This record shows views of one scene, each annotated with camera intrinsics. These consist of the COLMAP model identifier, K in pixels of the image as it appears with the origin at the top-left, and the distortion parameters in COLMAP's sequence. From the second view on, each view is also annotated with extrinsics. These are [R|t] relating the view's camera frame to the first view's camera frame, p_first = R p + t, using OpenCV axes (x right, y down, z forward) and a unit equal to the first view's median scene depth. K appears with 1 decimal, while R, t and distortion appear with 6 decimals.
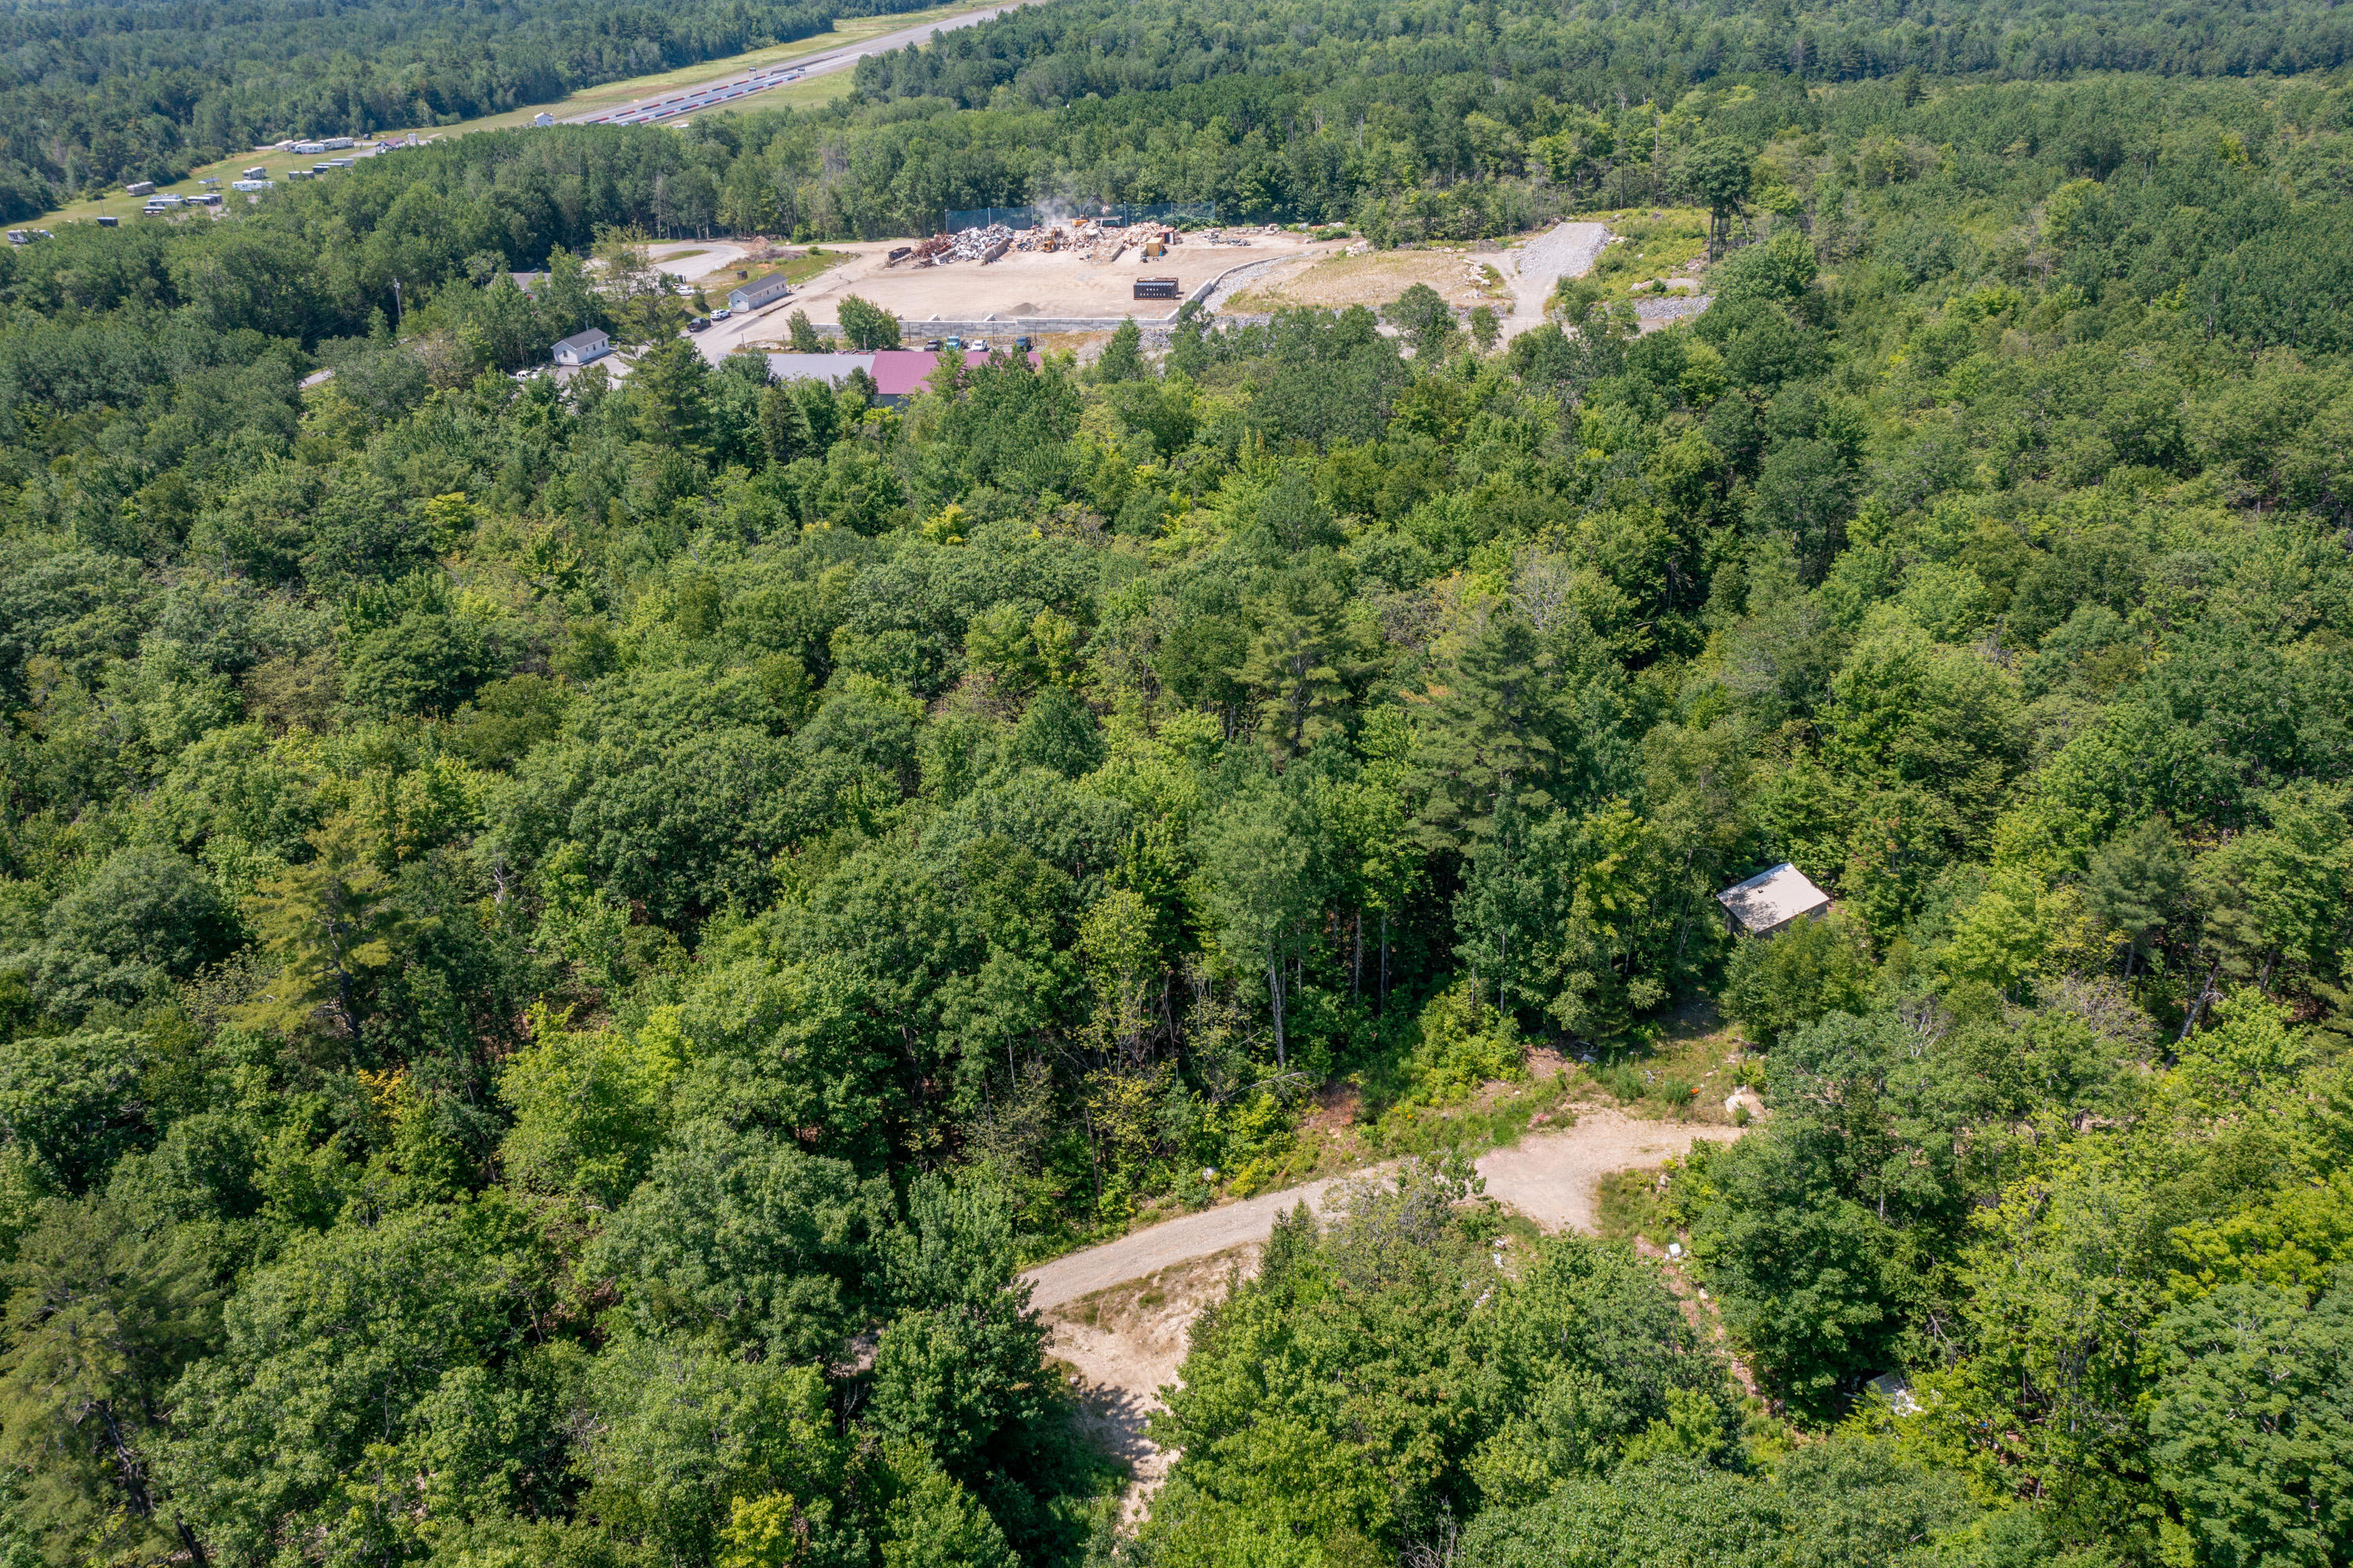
lens RADIAL K [[1851.4, 0, 1186.5], [0, 1851.4, 795.1], [0, 0, 1]] dist [-0.015867, 0.005879]
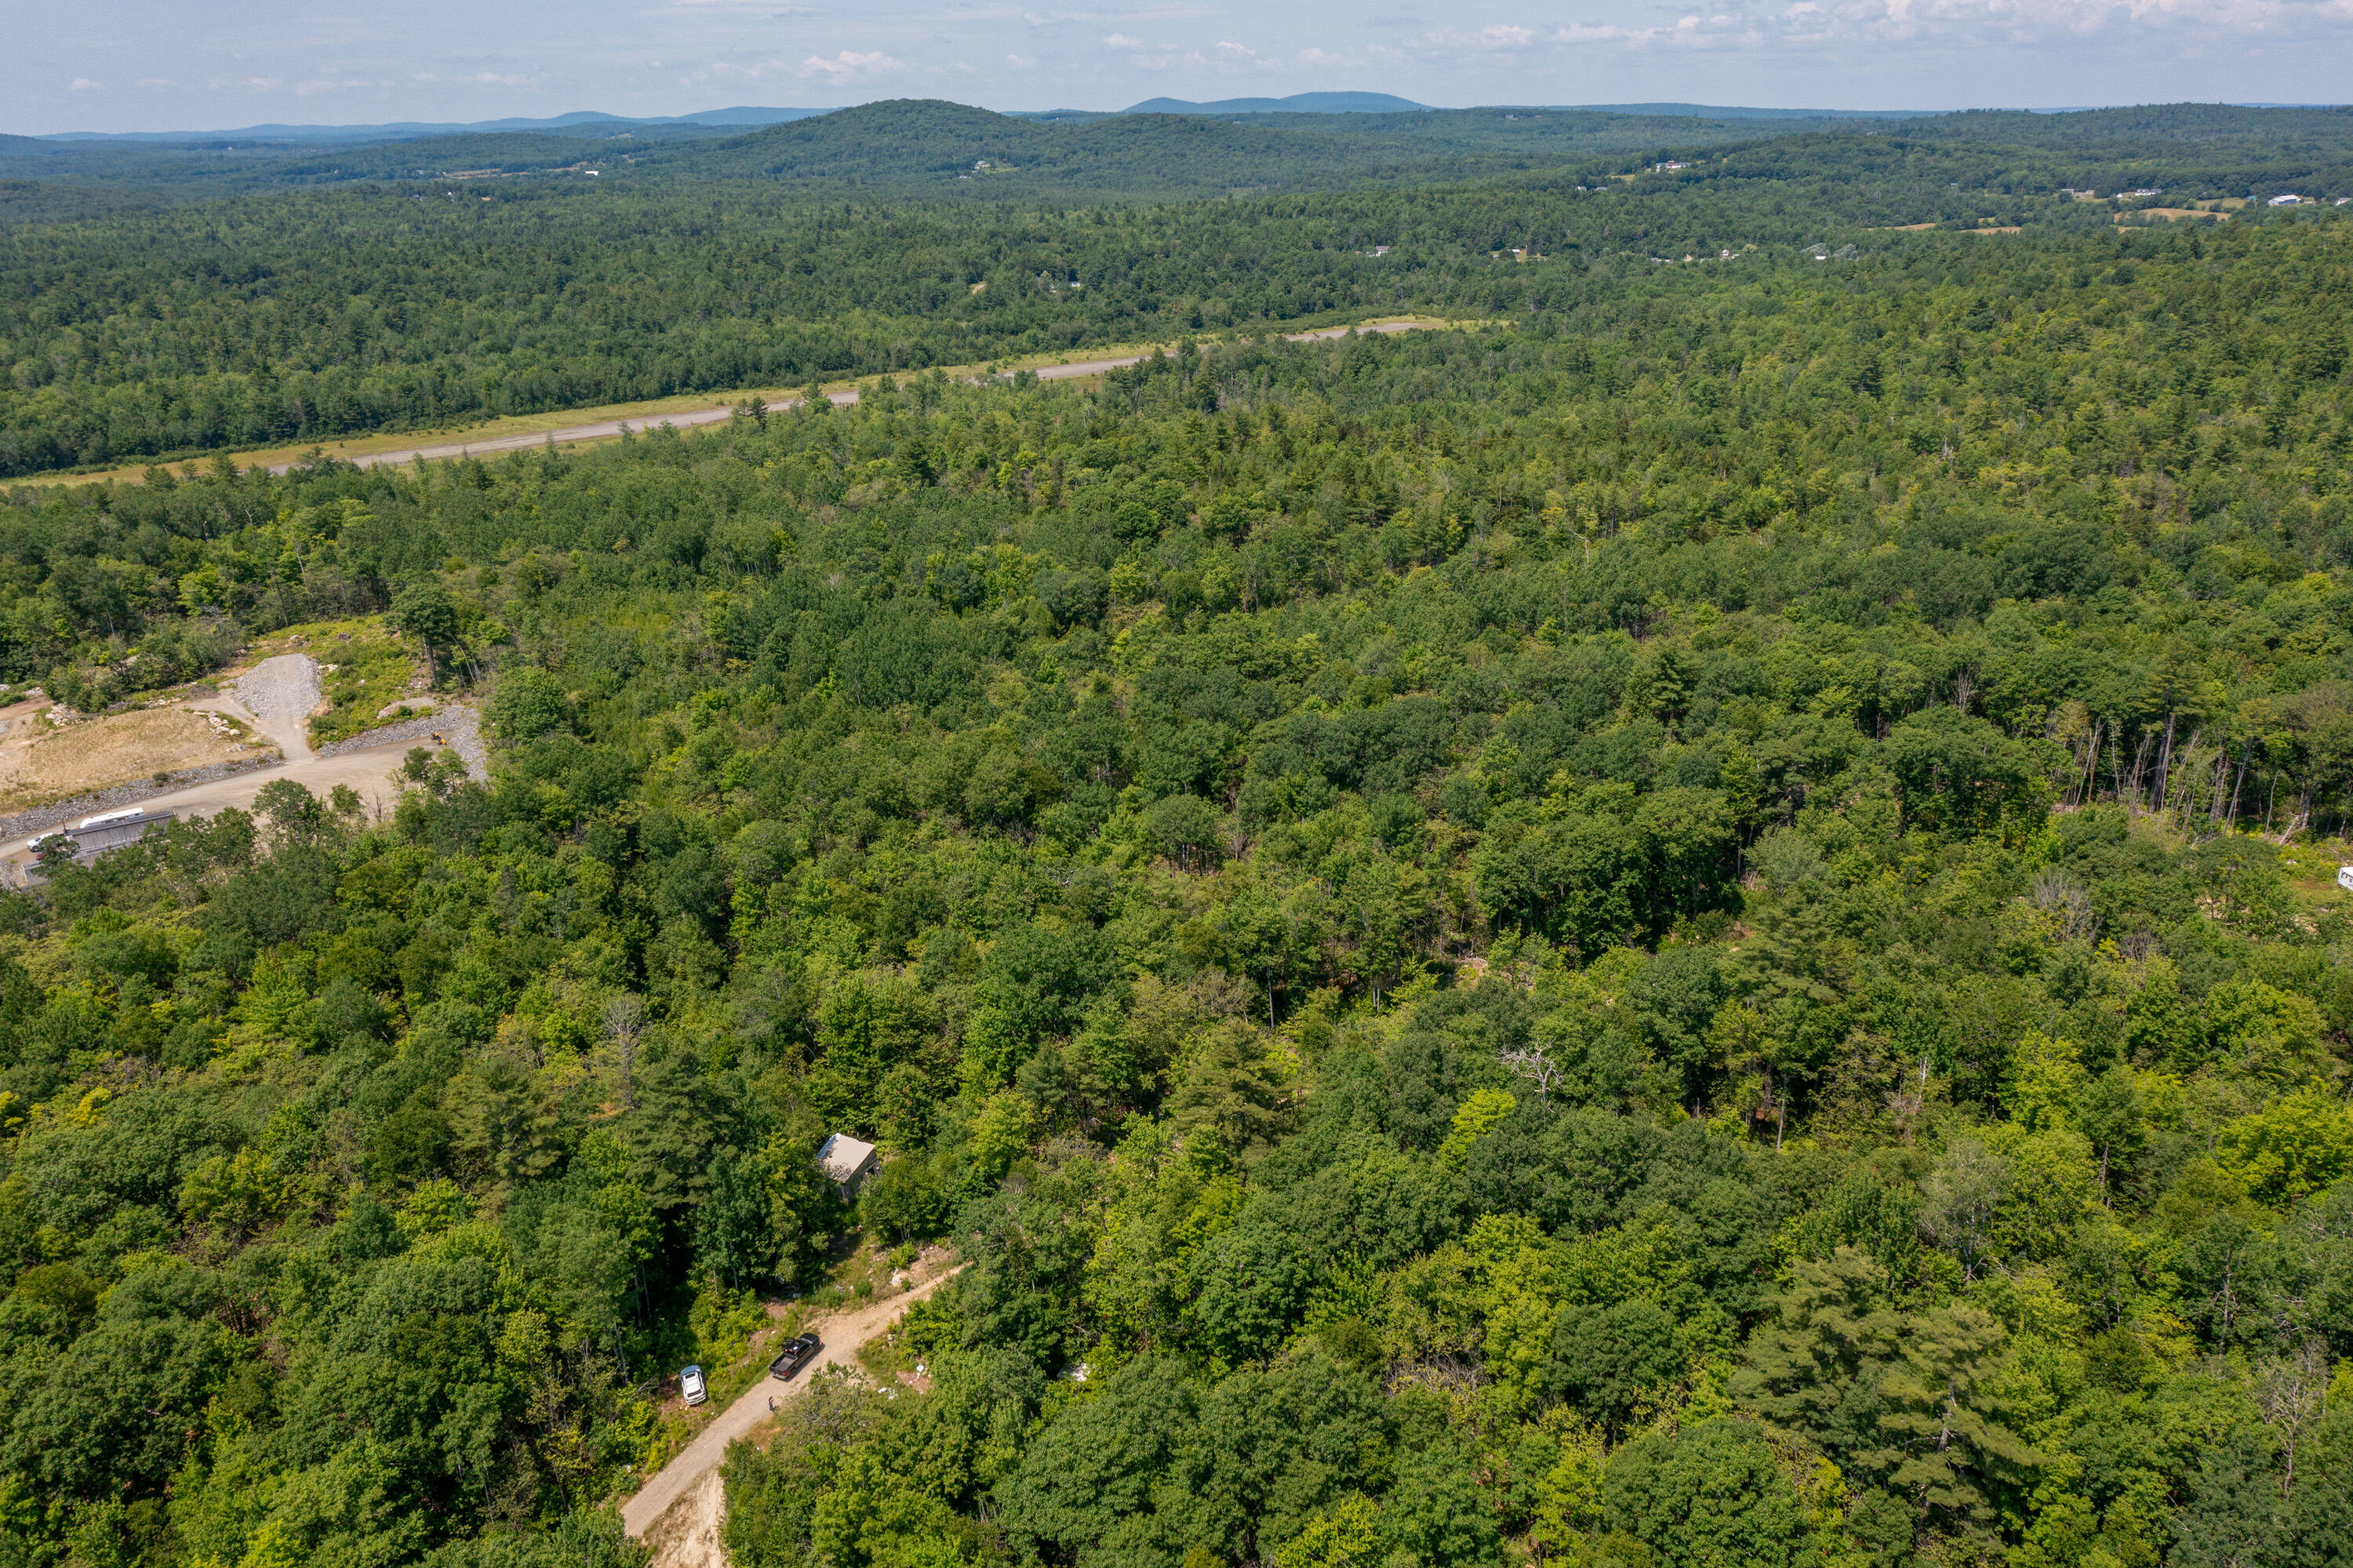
lens RADIAL K [[1851.4, 0, 1185.4], [0, 1851.4, 783.8], [0, 0, 1]] dist [-0.015867, 0.005879]
pose [[0.700107, -0.227849, 0.676708, -0.535316], [0.315013, 0.949066, -0.006353, -0.163363], [-0.640794, 0.217619, 0.736224, -0.491063]]
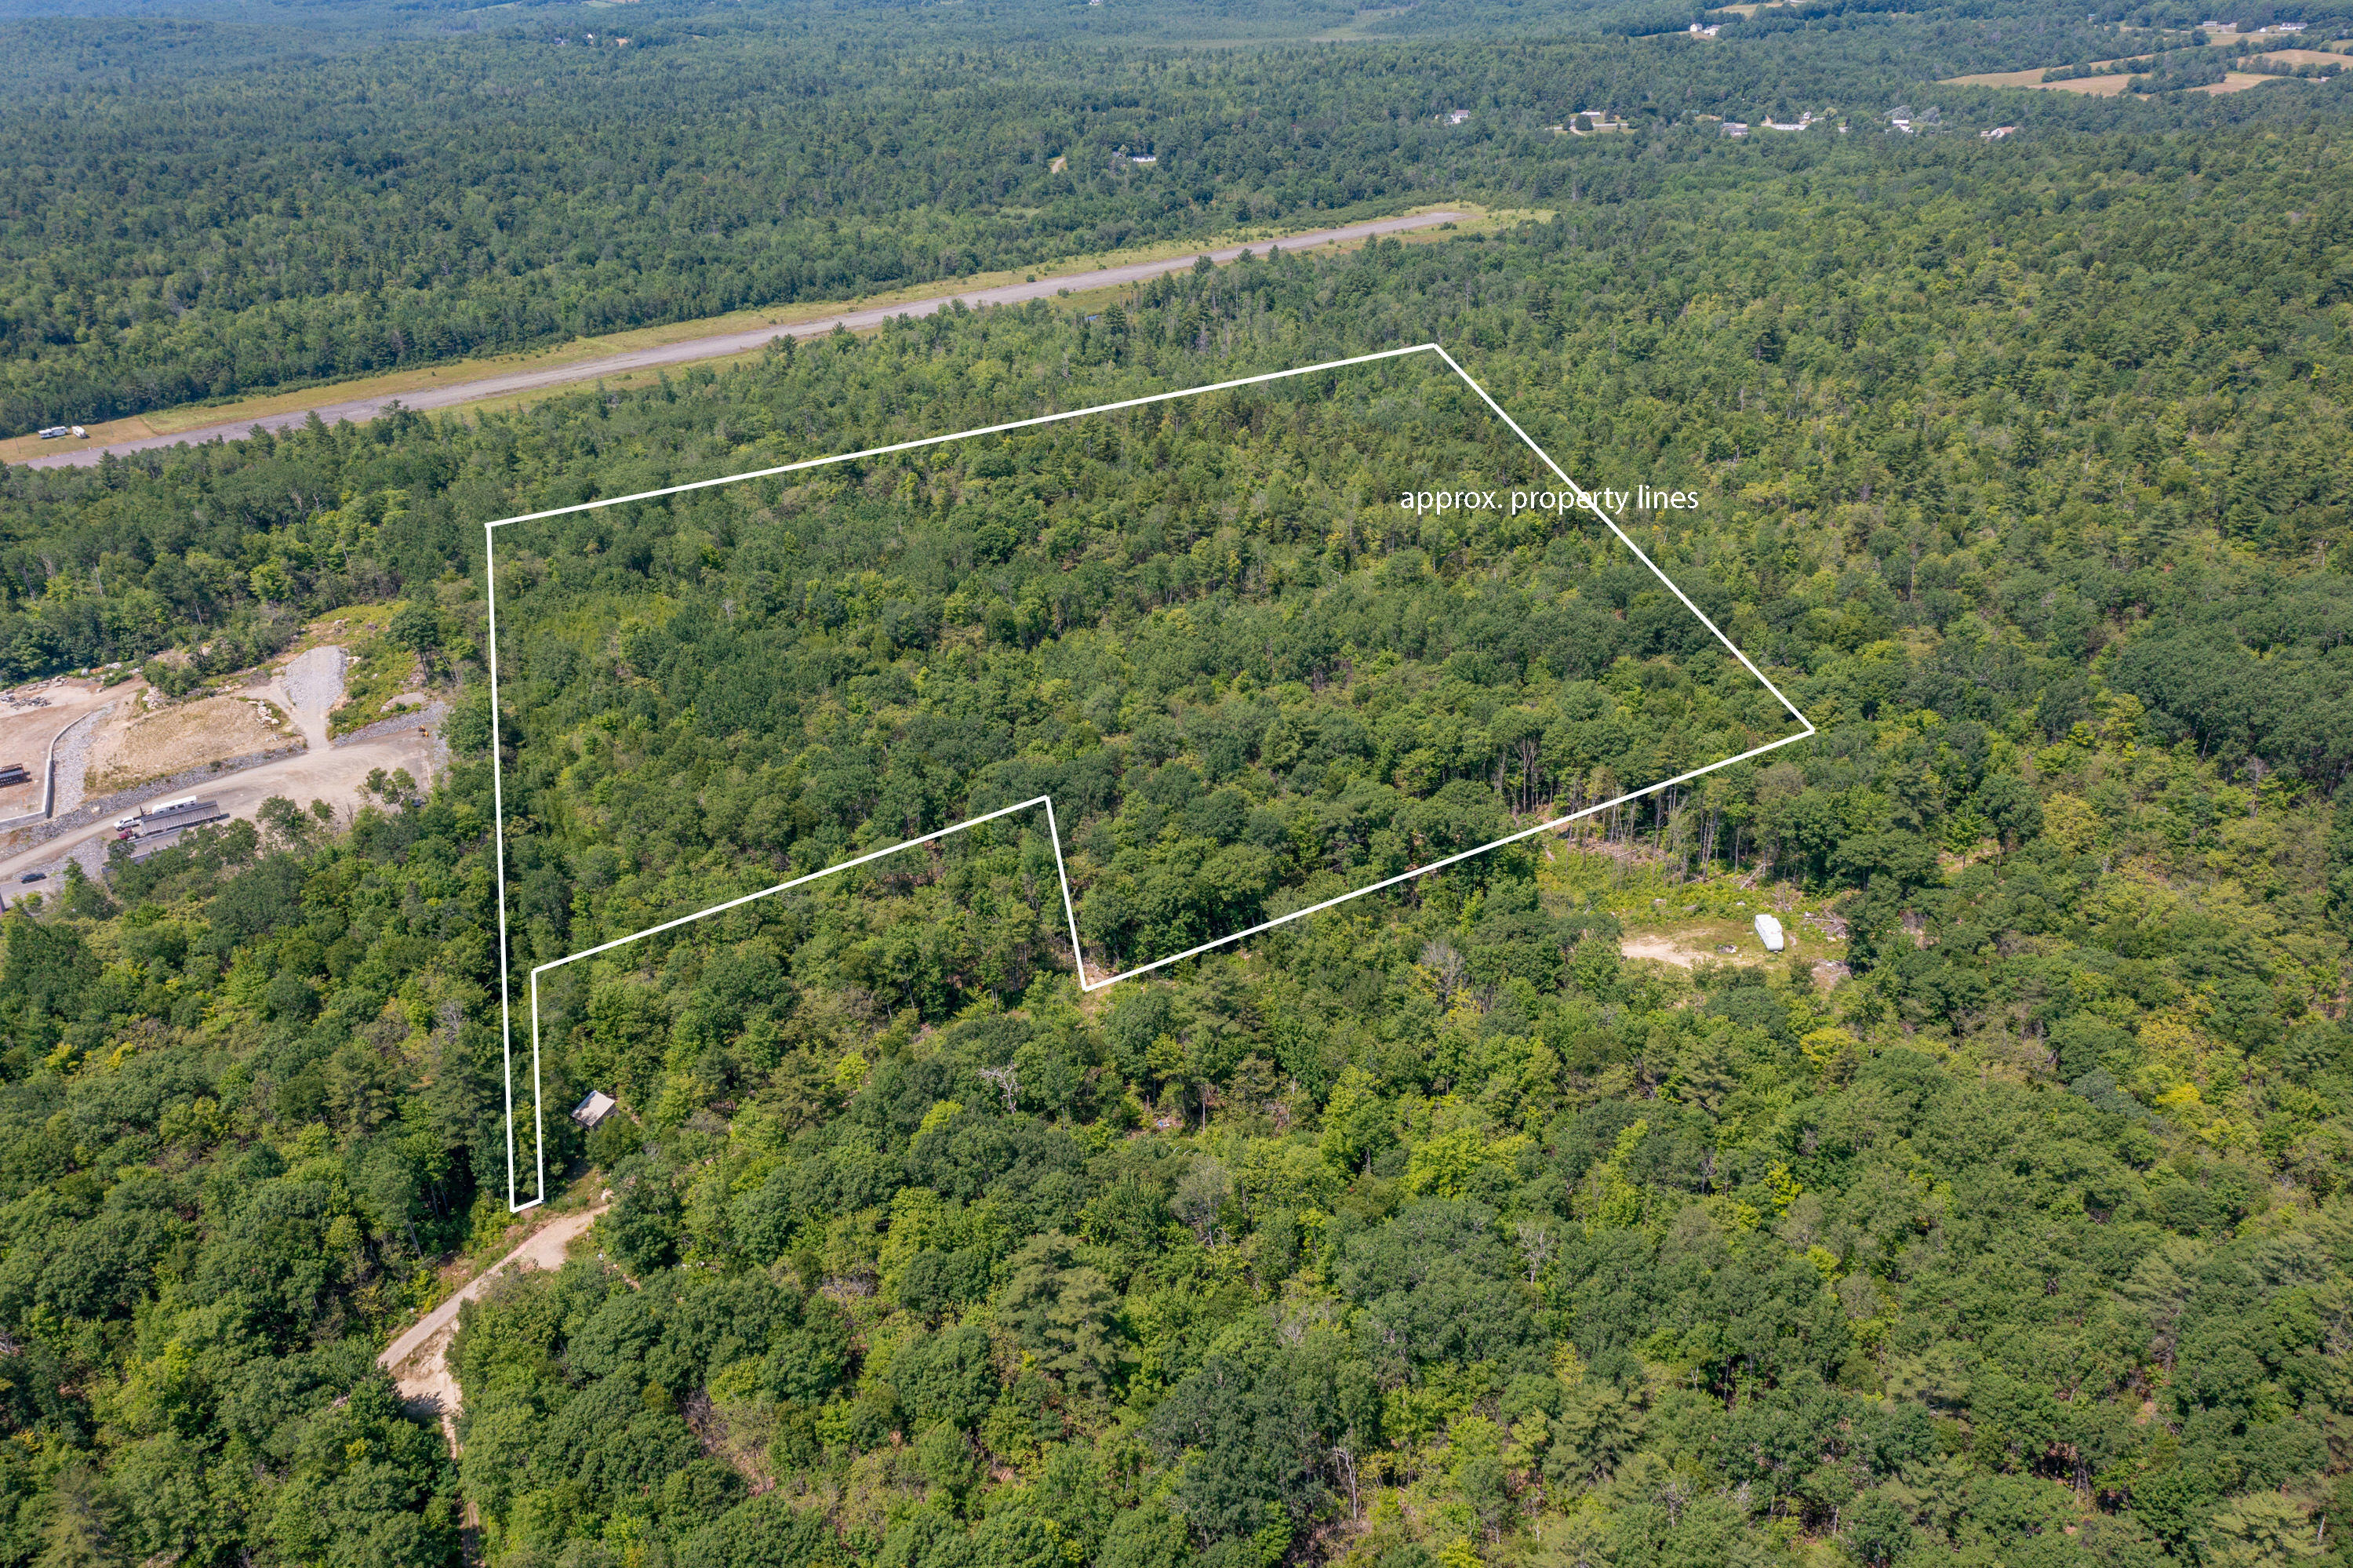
lens RADIAL K [[1851.4, 0, 1187.5], [0, 1851.4, 782.4], [0, 0, 1]] dist [-0.015867, 0.005879]
pose [[0.761220, -0.280172, 0.584848, -0.422690], [0.299780, 0.951740, 0.065748, -0.302885], [-0.575044, 0.125276, 0.808474, -1.595750]]
